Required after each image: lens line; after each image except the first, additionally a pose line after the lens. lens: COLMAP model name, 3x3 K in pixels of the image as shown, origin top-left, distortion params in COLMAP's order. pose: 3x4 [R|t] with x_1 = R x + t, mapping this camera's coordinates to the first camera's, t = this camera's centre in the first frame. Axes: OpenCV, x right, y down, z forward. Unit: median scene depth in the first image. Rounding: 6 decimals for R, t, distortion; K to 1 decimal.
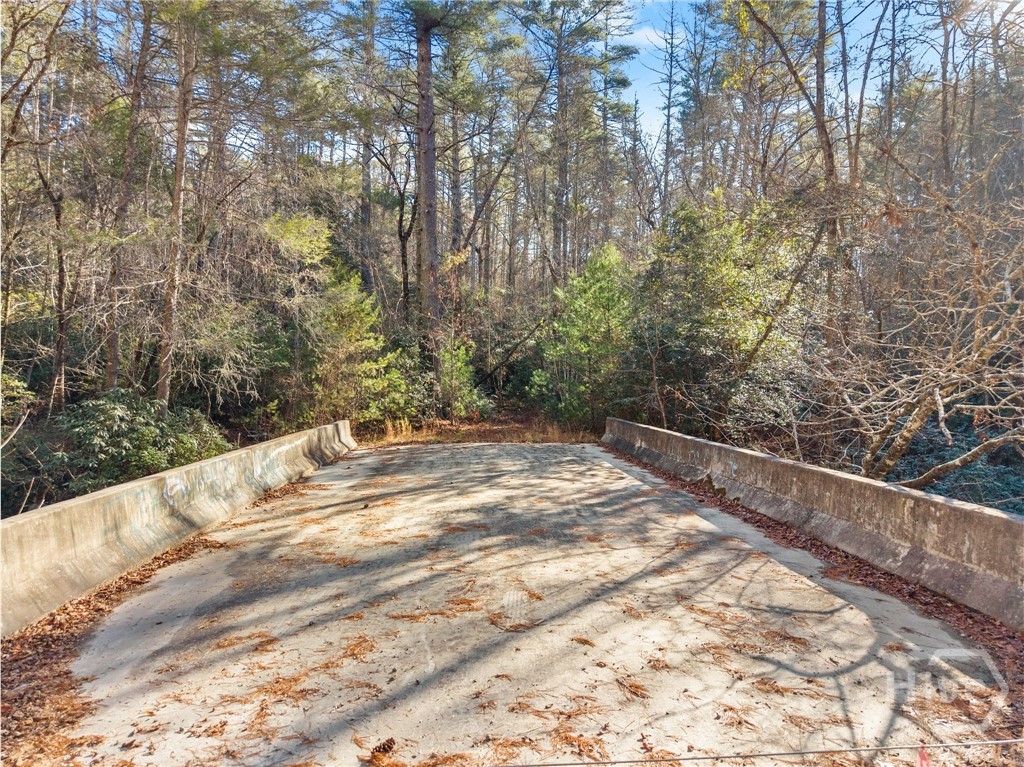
lens RADIAL K [[681.2, 0, 510.5], [0, 681.2, 383.1], [0, 0, 1]] dist [-0.000245, 0.001825]
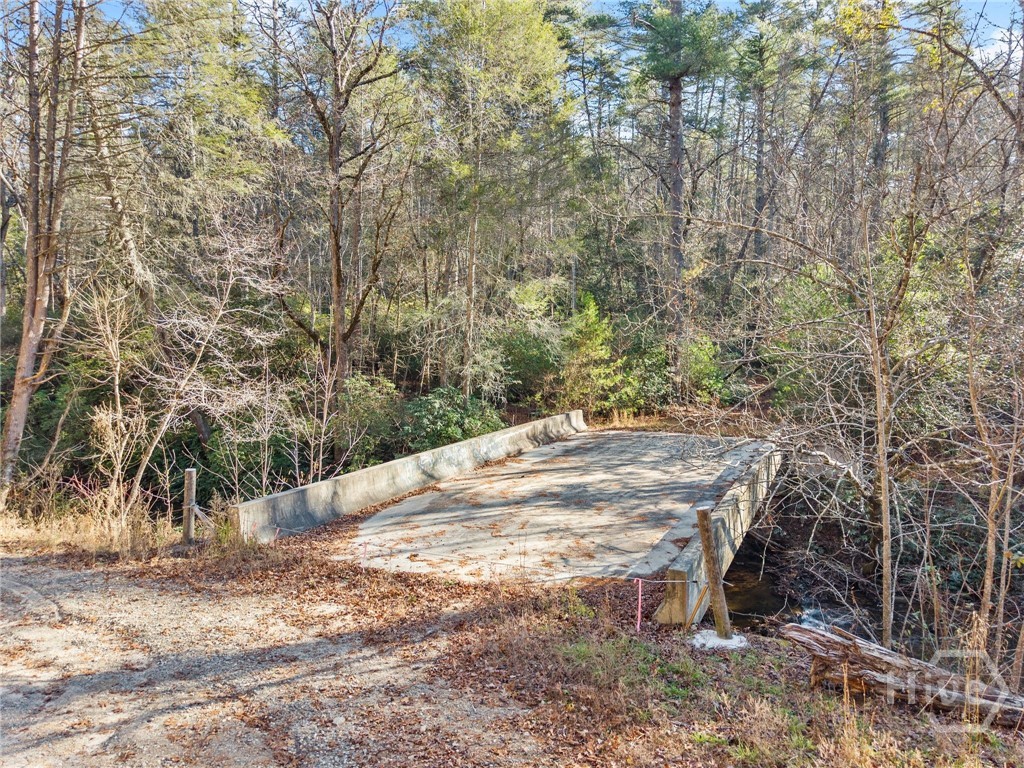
lens RADIAL K [[681.2, 0, 512.6], [0, 681.2, 385.3], [0, 0, 1]] dist [-0.000245, 0.001825]
pose [[0.867241, 0.034311, -0.496705, 0.523822], [0.002816, 0.997269, 0.073805, -0.156626], [0.497880, -0.065406, 0.864776, -0.455722]]
